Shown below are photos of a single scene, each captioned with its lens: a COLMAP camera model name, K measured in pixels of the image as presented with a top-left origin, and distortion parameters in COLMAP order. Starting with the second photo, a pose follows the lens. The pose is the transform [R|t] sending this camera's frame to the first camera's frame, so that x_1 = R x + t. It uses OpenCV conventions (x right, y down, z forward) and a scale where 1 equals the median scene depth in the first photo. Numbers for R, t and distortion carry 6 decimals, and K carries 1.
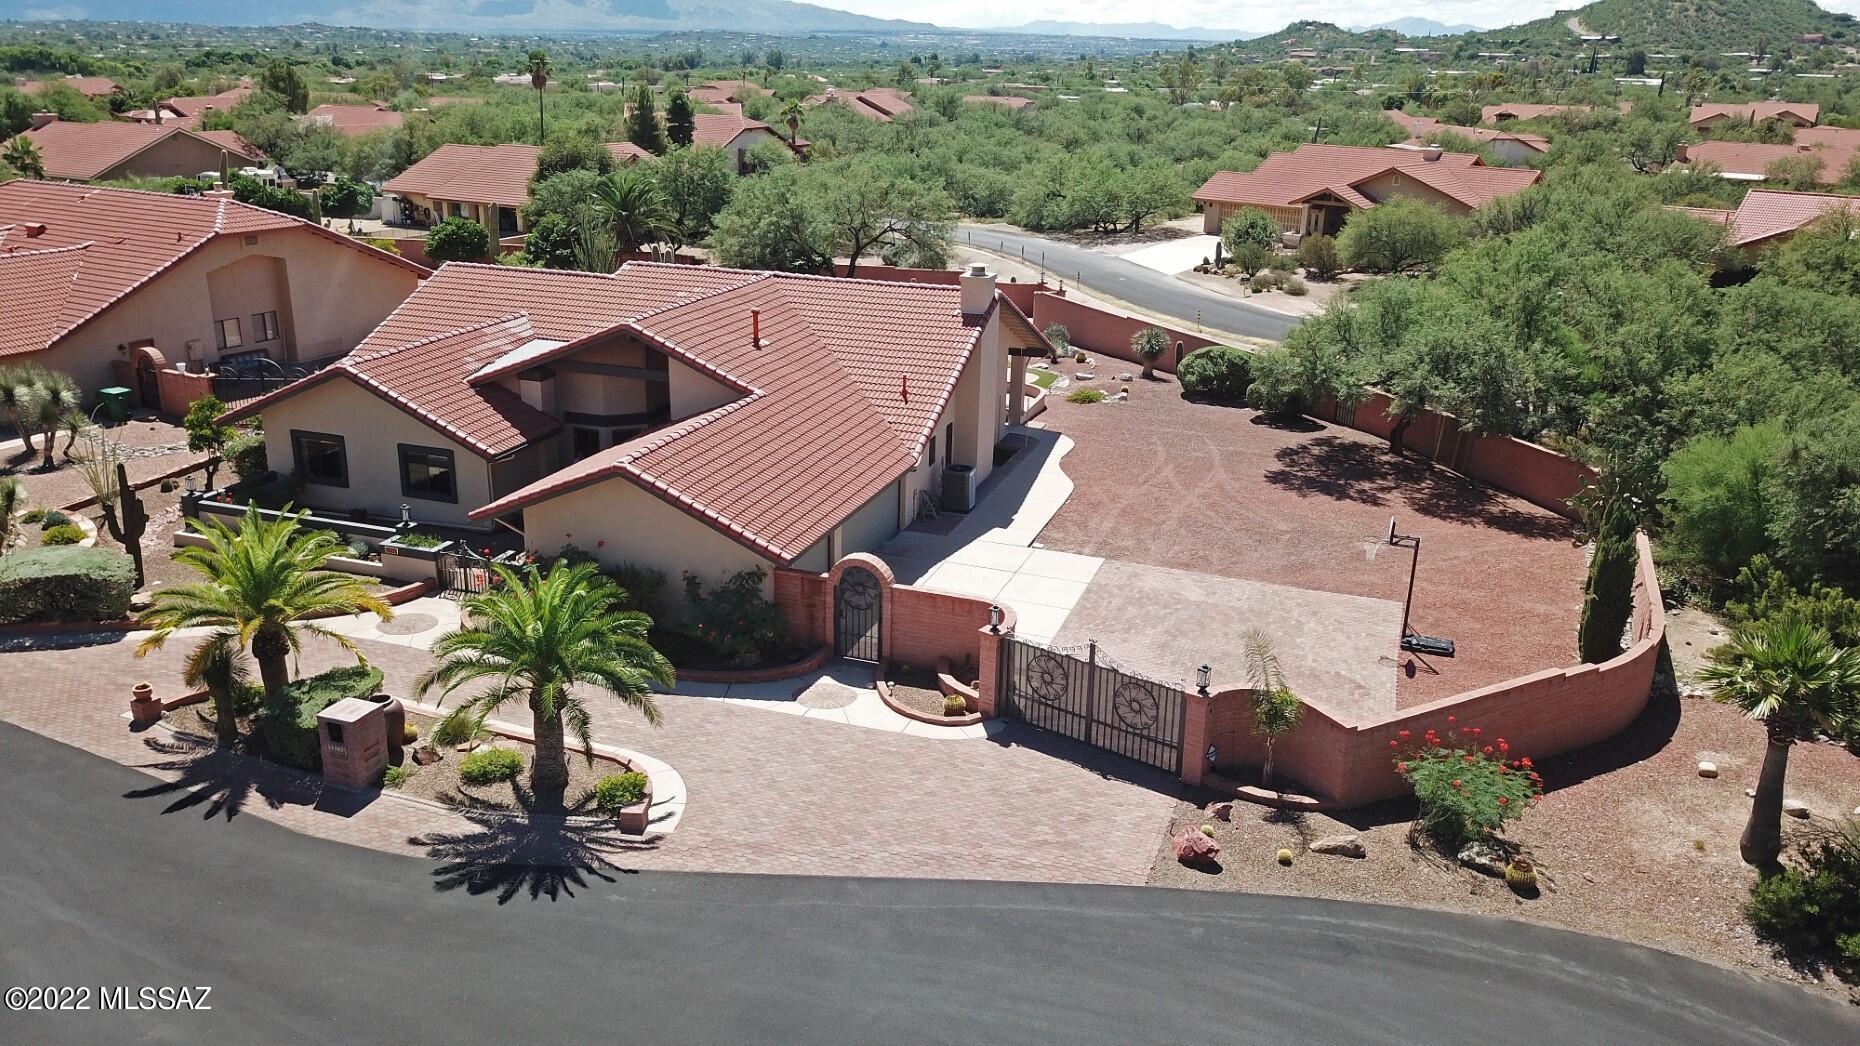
lens RADIAL K [[1422.7, 0, 923.3], [0, 1422.7, 523.4], [0, 0, 1]] dist [0.004872, -0.002360]
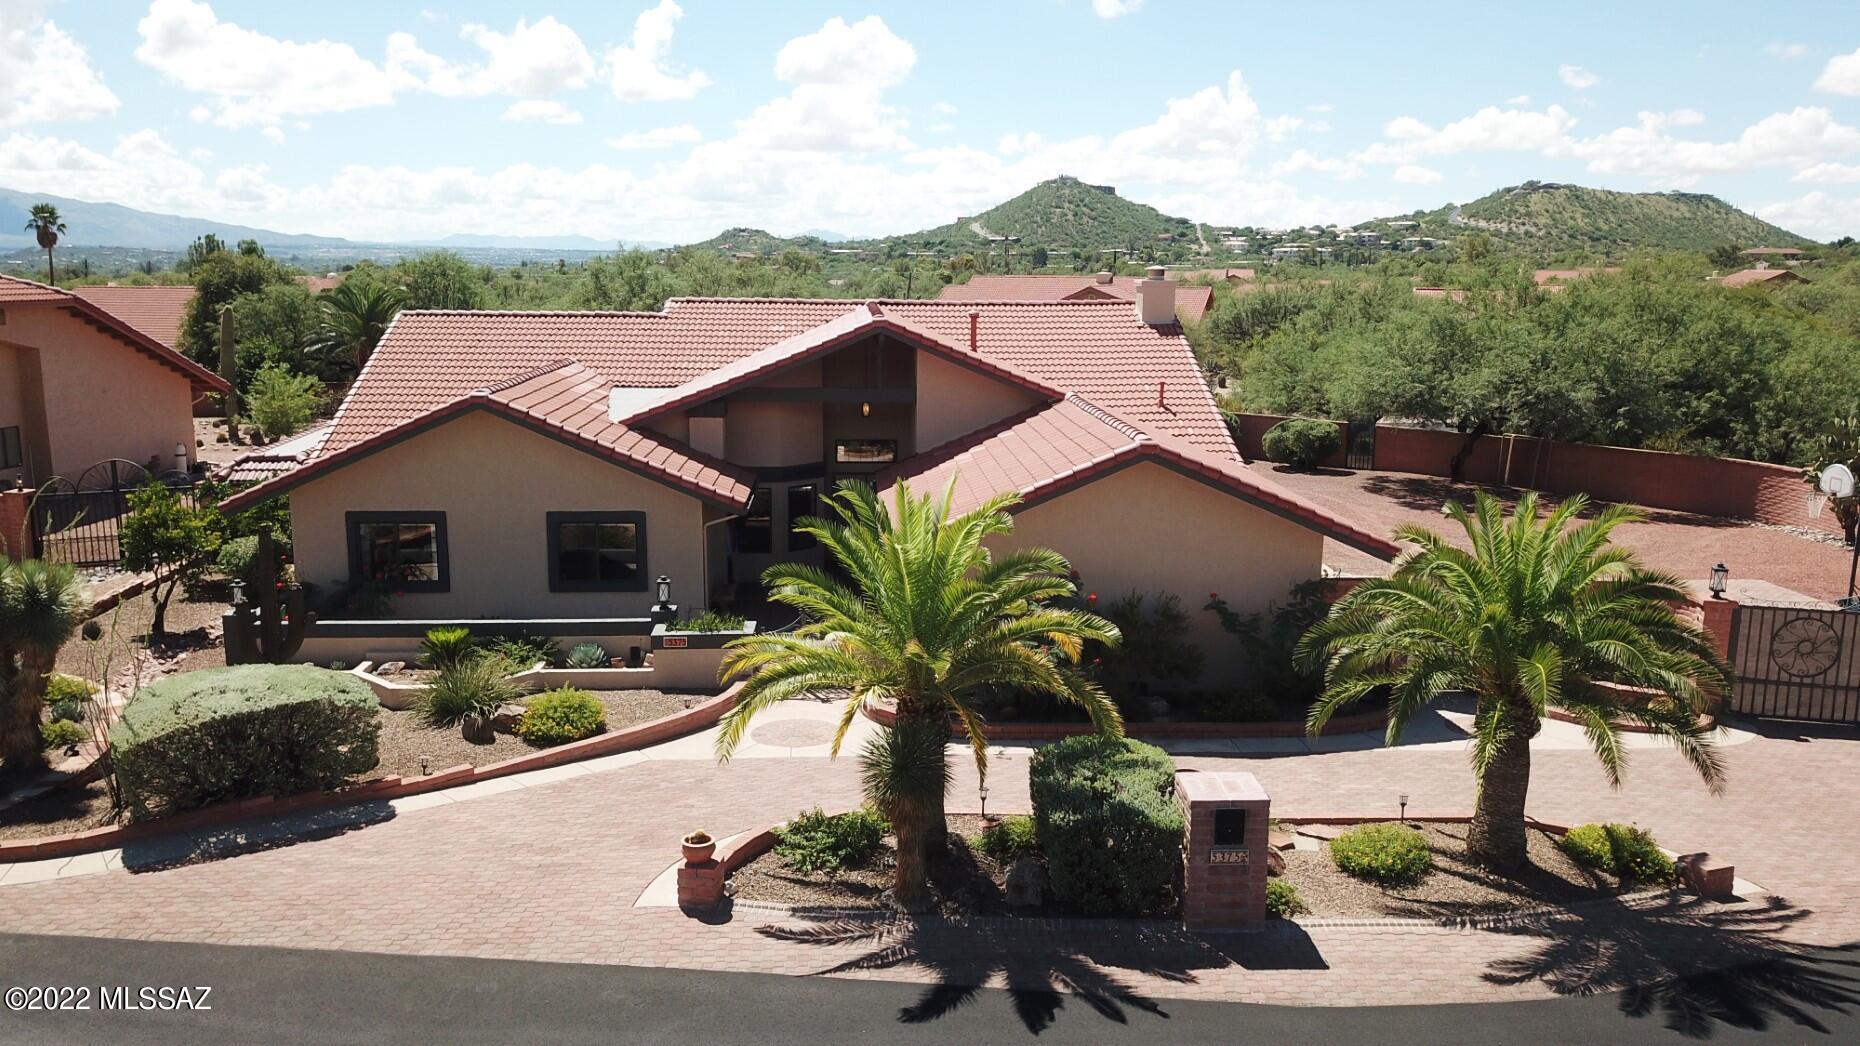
lens RADIAL K [[1422.7, 0, 923.3], [0, 1422.7, 523.4], [0, 0, 1]] dist [0.004872, -0.002360]
pose [[0.926175, -0.081337, 0.368218, -0.452406], [0.131466, 0.984844, -0.113129, 0.048332], [-0.353436, 0.153185, 0.922831, 0.319705]]
